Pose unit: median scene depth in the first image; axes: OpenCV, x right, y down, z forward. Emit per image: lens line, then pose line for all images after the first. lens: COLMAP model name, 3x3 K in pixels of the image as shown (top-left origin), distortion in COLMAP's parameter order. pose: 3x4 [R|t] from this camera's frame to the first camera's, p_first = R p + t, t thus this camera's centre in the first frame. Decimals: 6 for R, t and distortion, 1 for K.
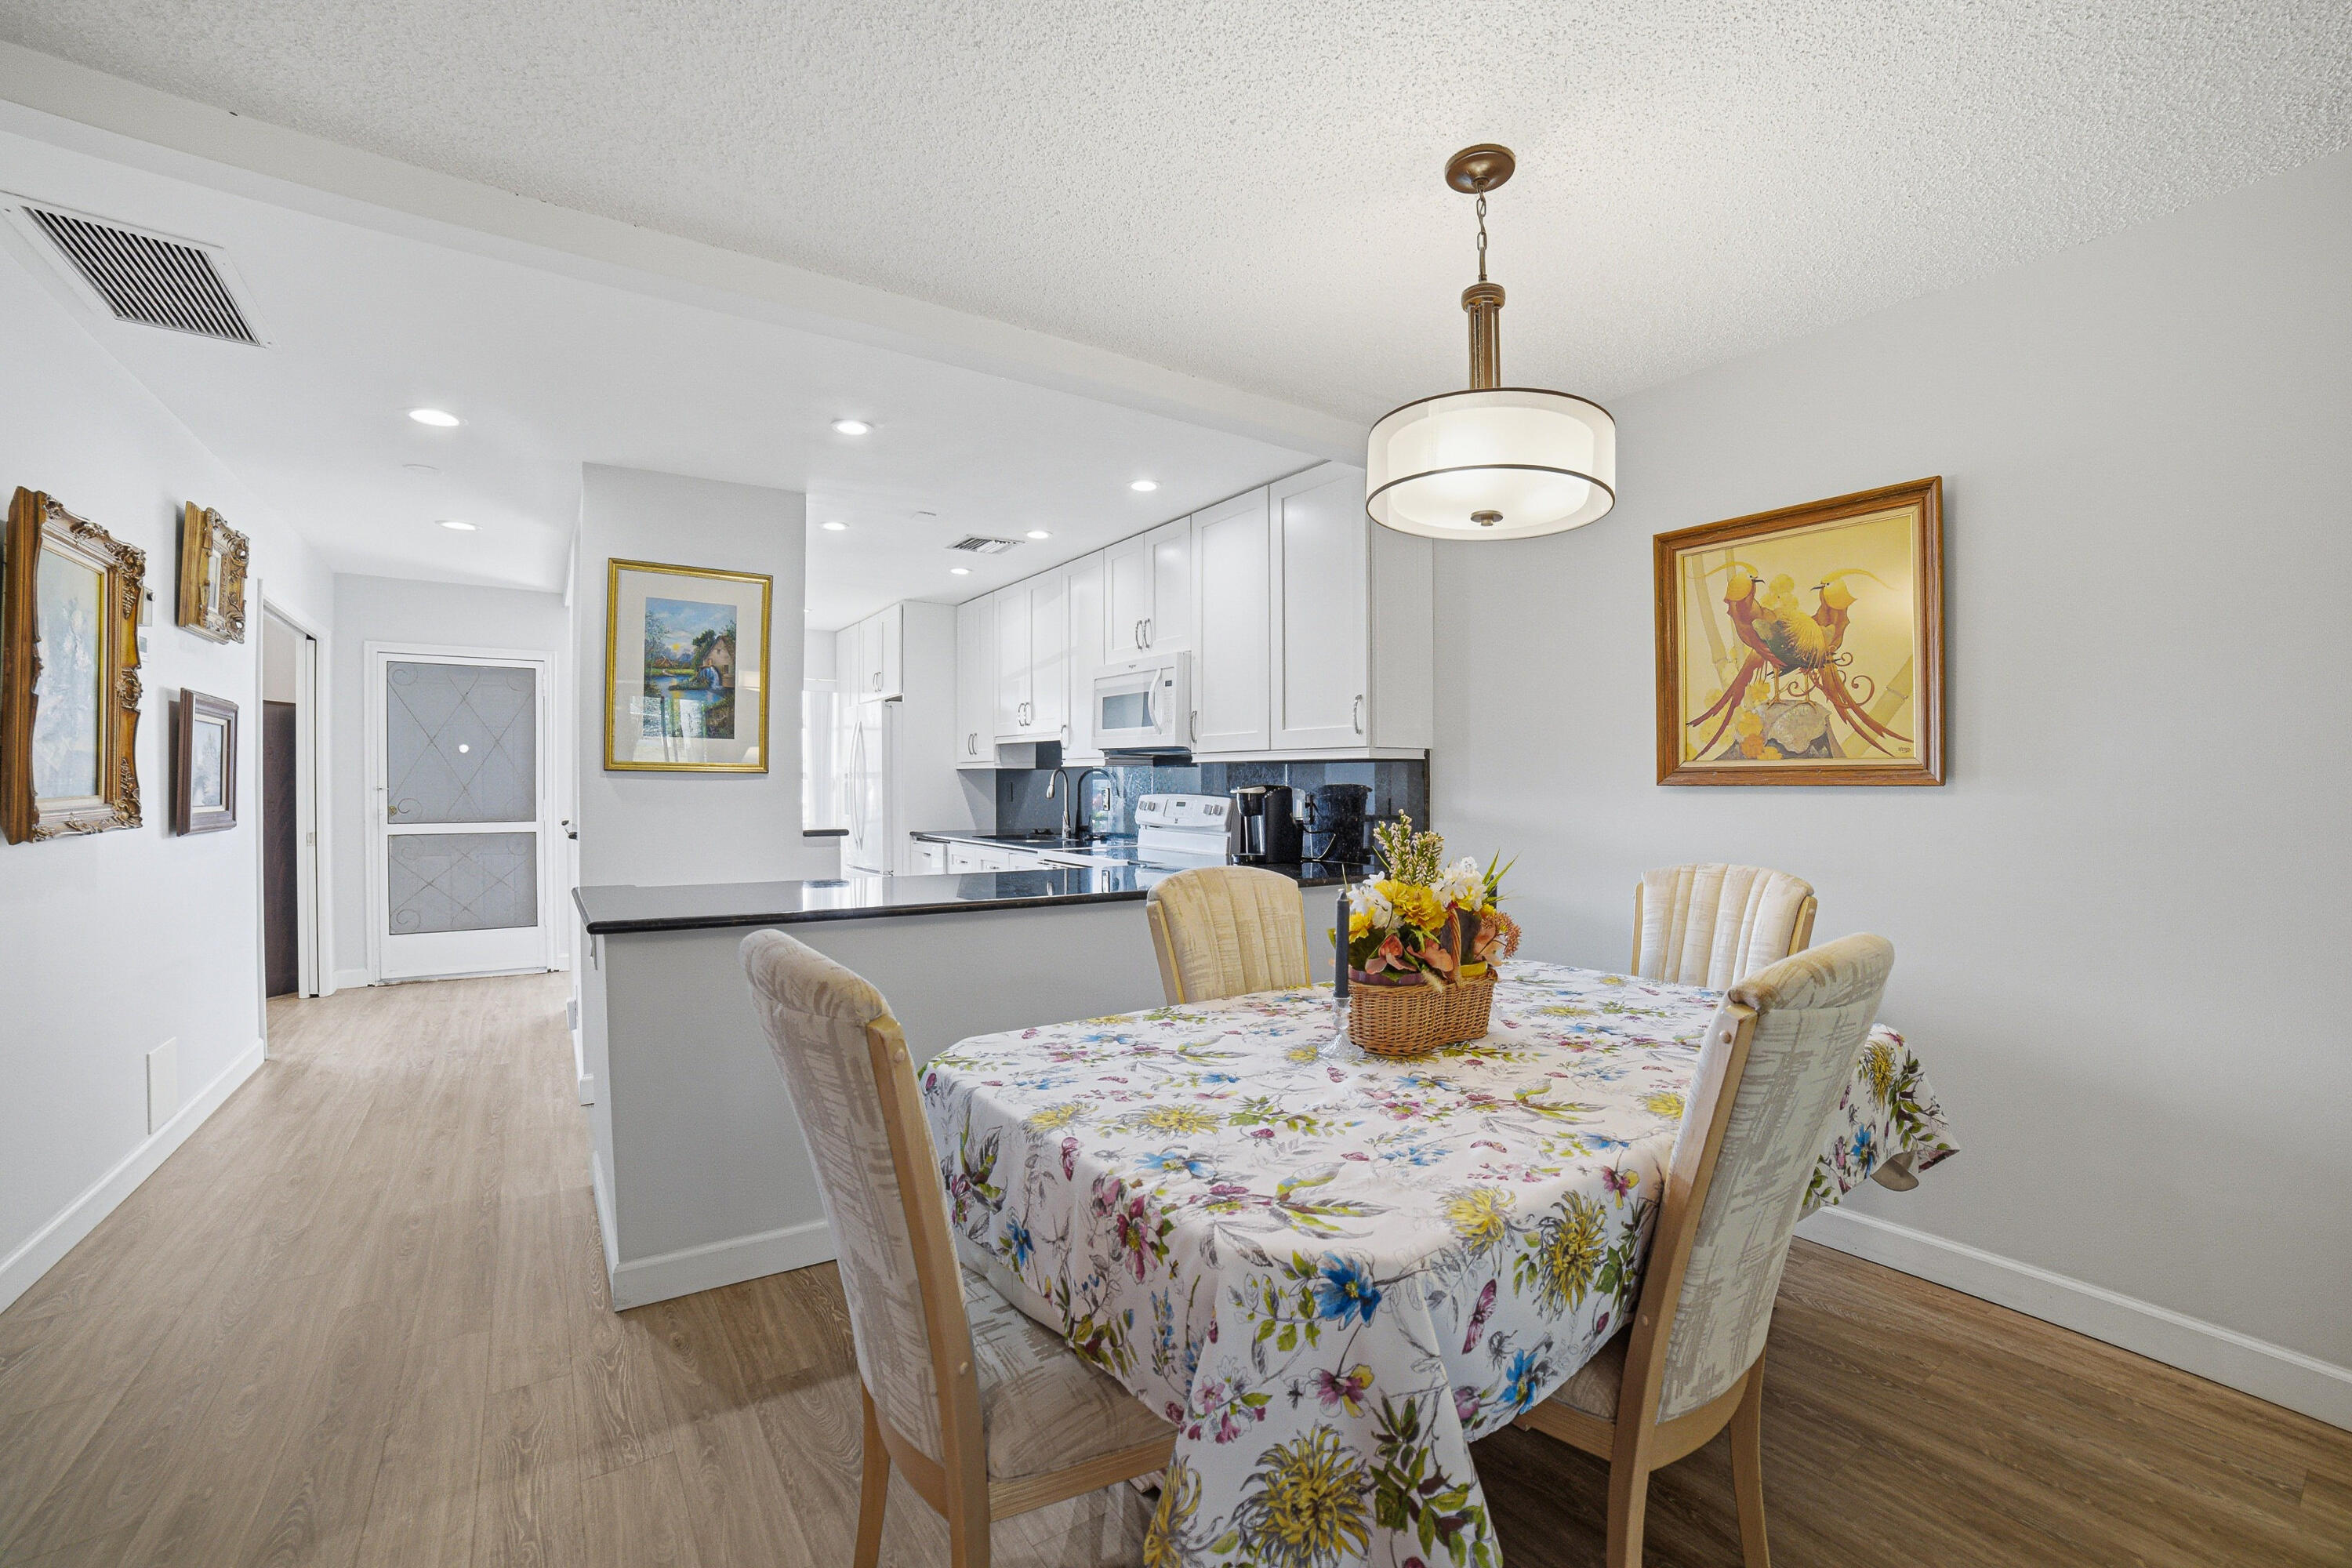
lens RADIAL K [[986.8, 0, 1180.8], [0, 986.8, 787.5], [0, 0, 1]] dist [-0.102728, 0.035190]
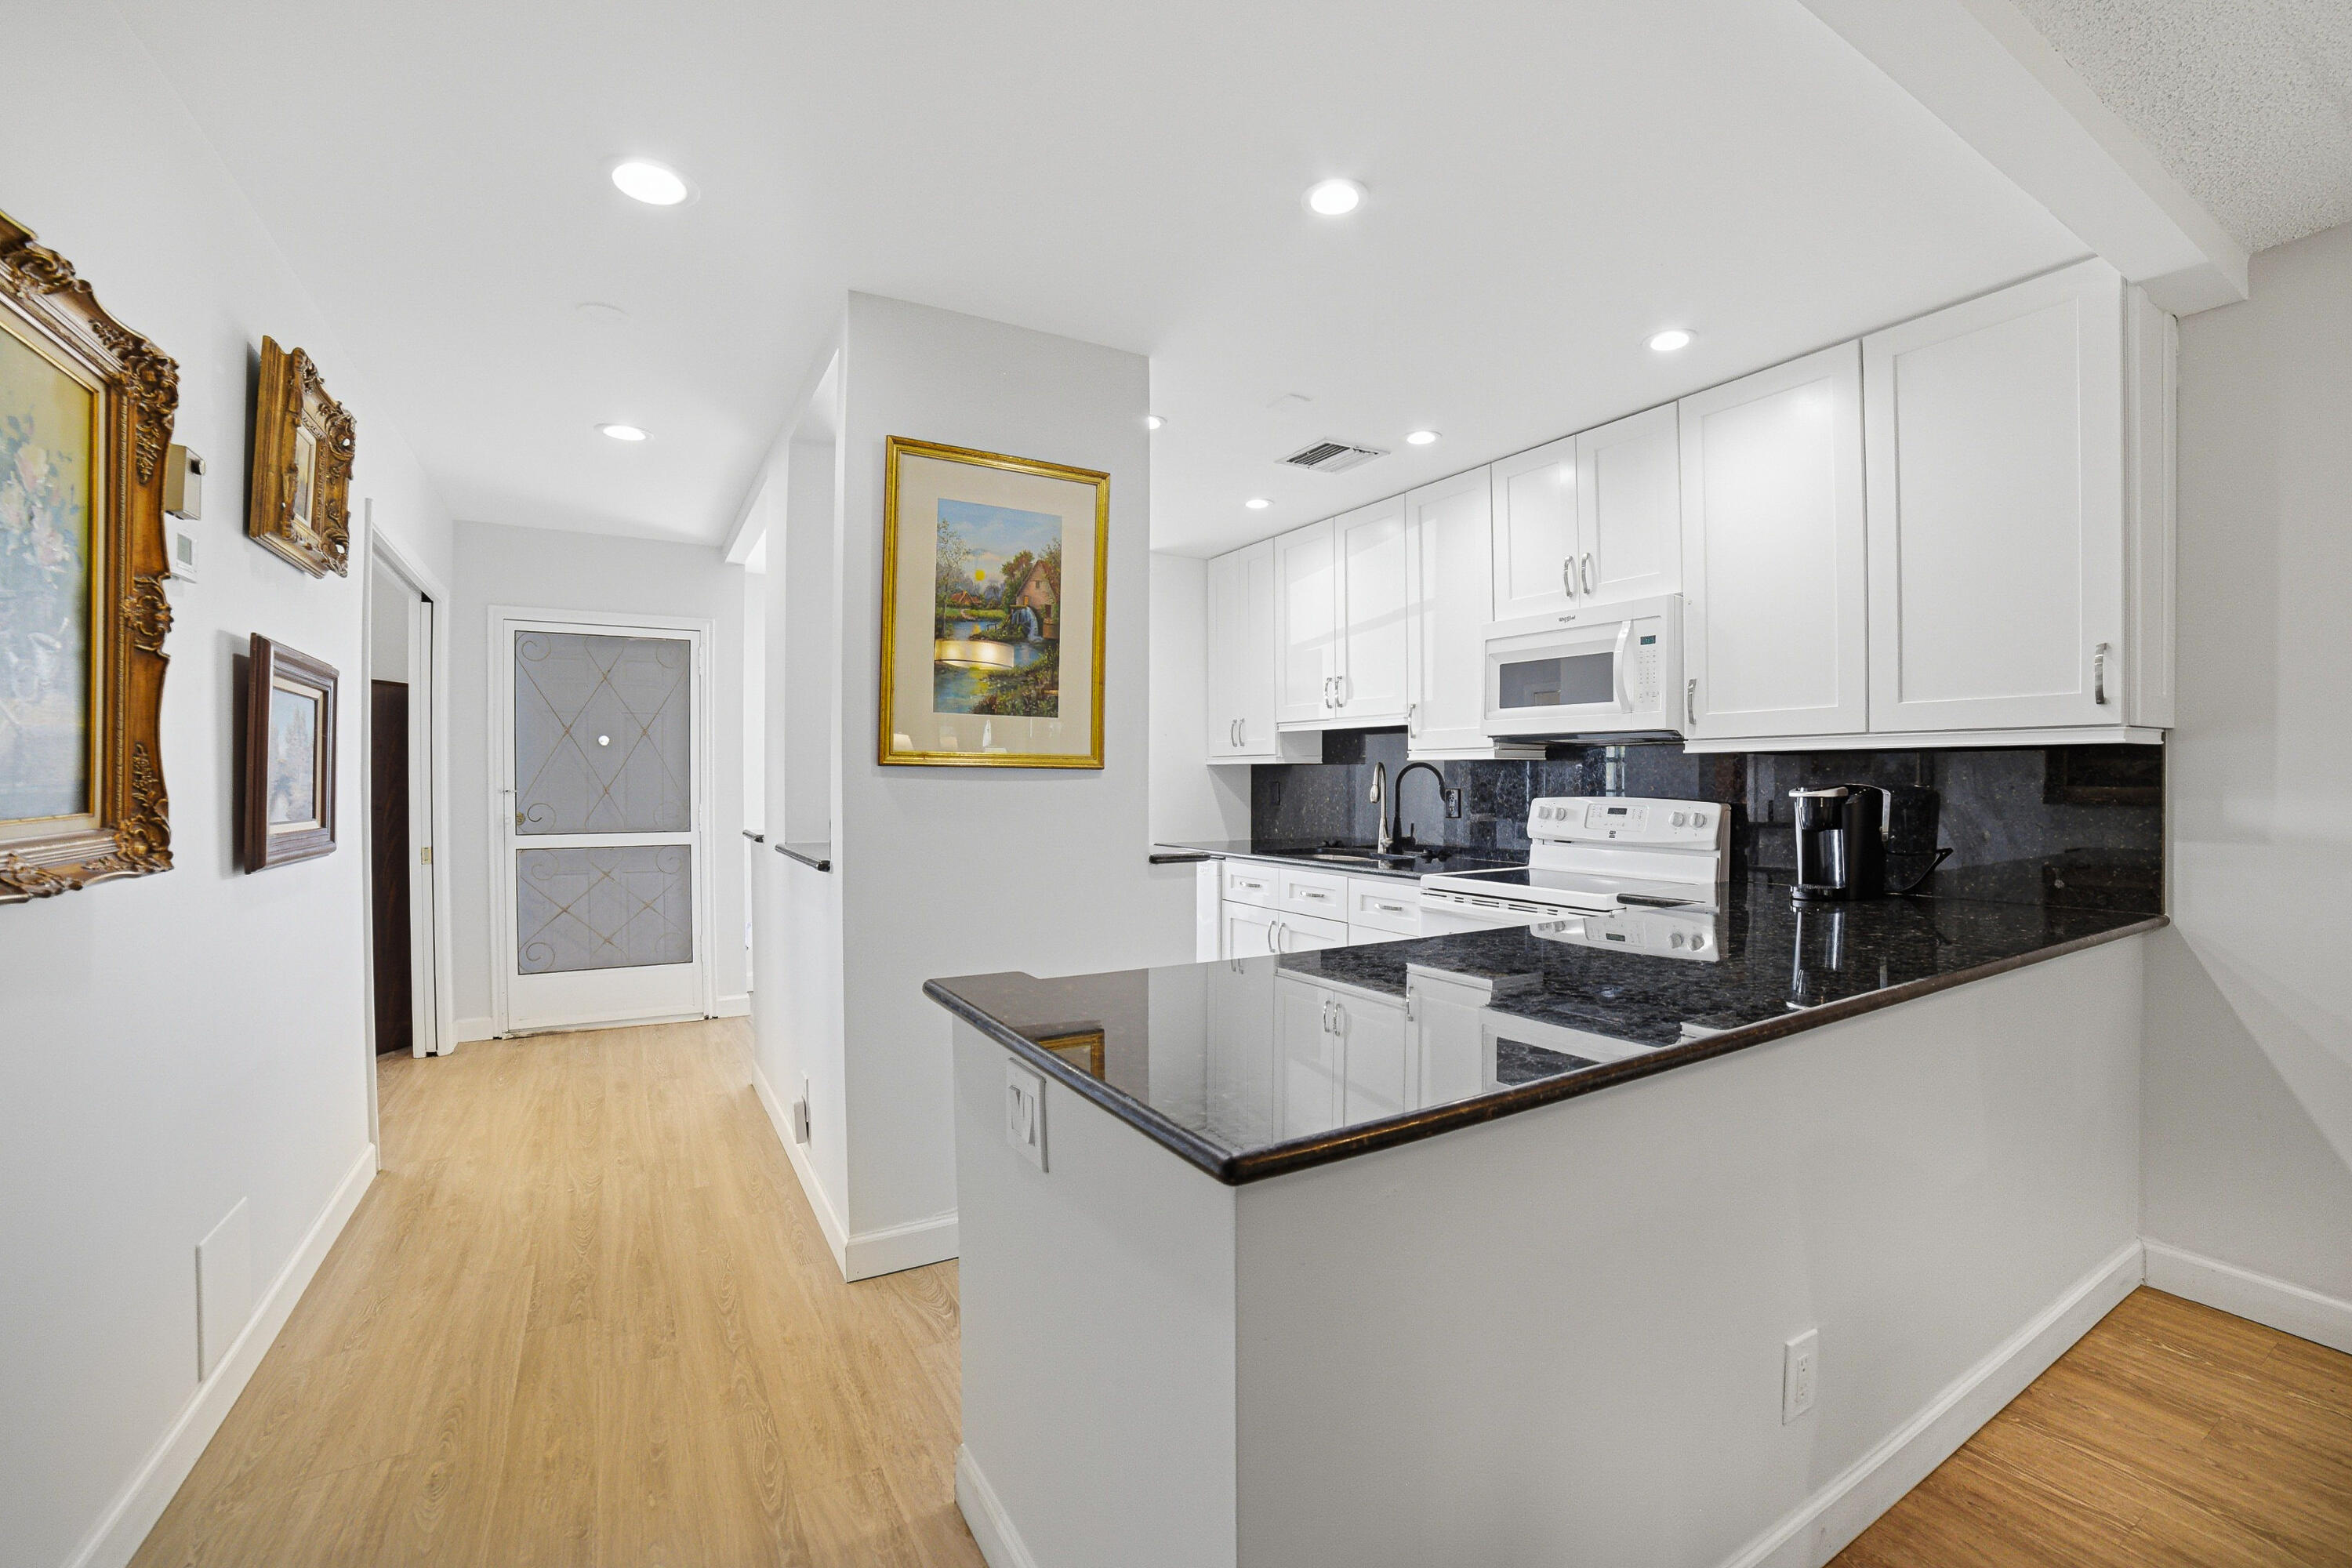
lens RADIAL K [[979.6, 0, 1176.0], [0, 979.6, 784.0], [0, 0, 1]] dist [-0.106763, 0.032701]
pose [[0.998146, -0.002438, -0.060816, -0.342883], [0.002381, 0.999997, -0.001006, -0.004013], [0.060818, 0.000859, 0.998148, 0.339679]]
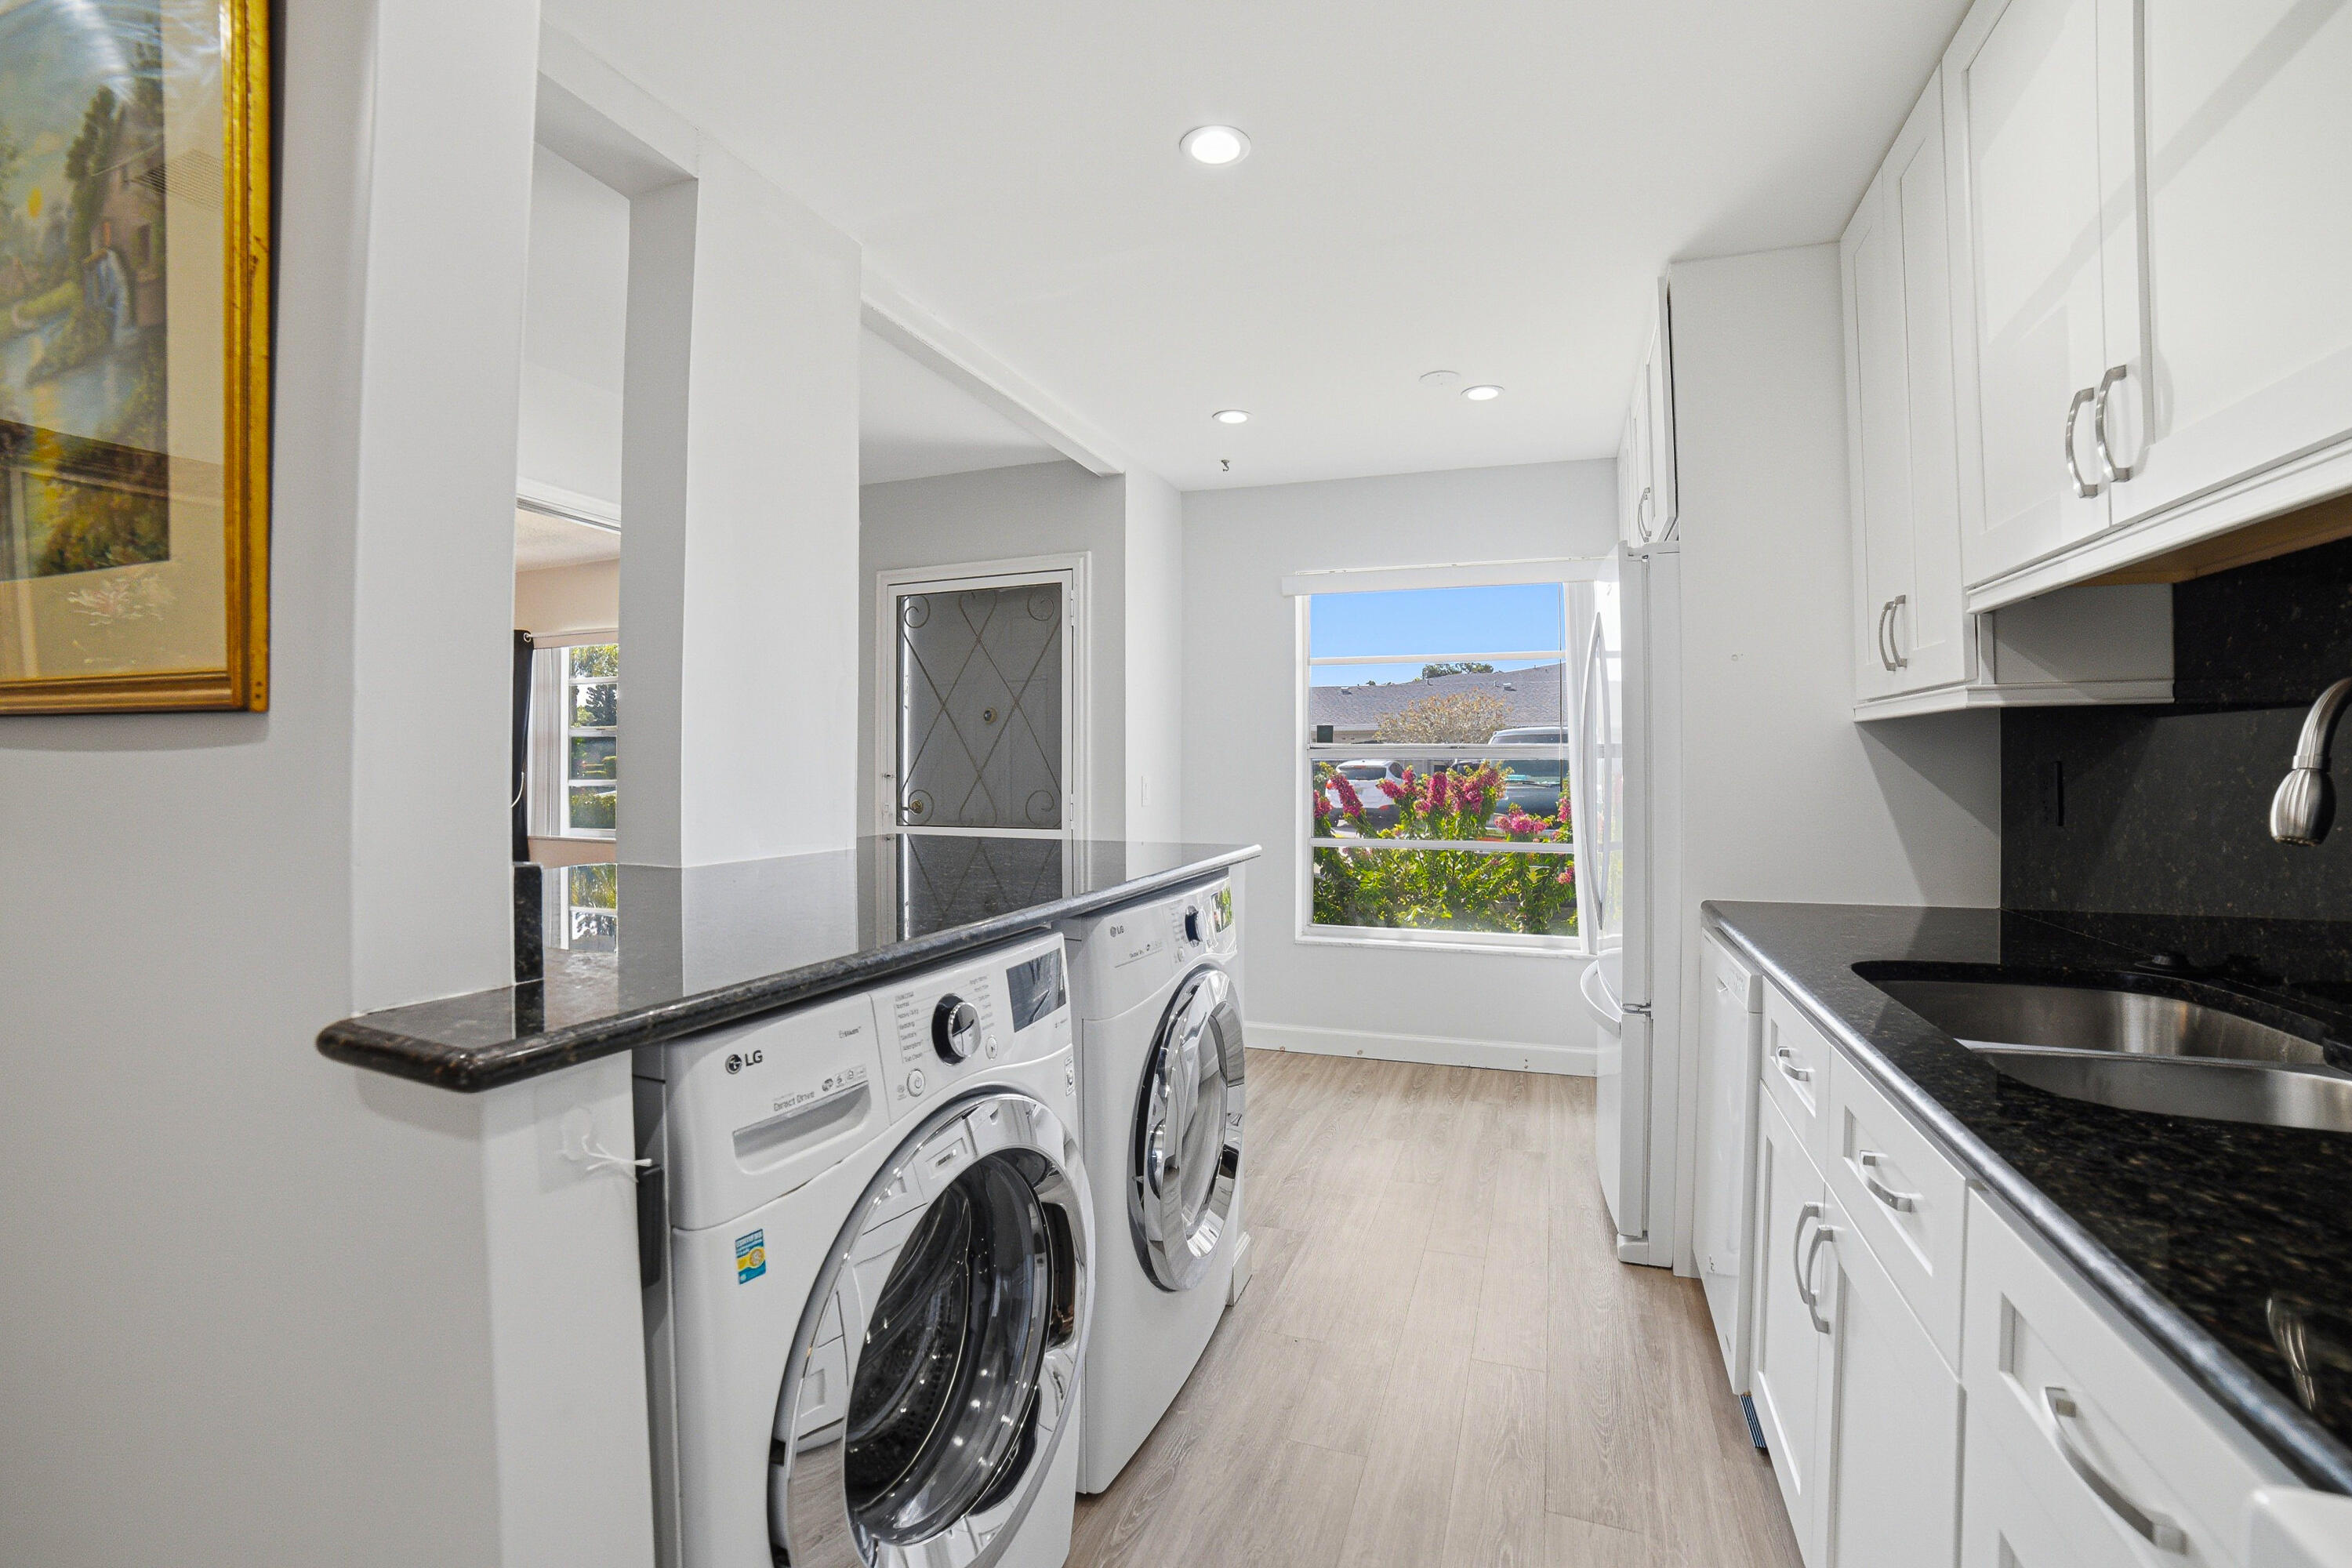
lens RADIAL K [[999.8, 0, 1178.4], [0, 999.8, 765.5], [0, 0, 1]] dist [-0.096648, 0.028064]
pose [[0.587399, -0.005055, -0.809282, -0.168489], [-0.001190, 0.999974, -0.007110, -0.003122], [0.809297, 0.005140, 0.587378, 1.046432]]
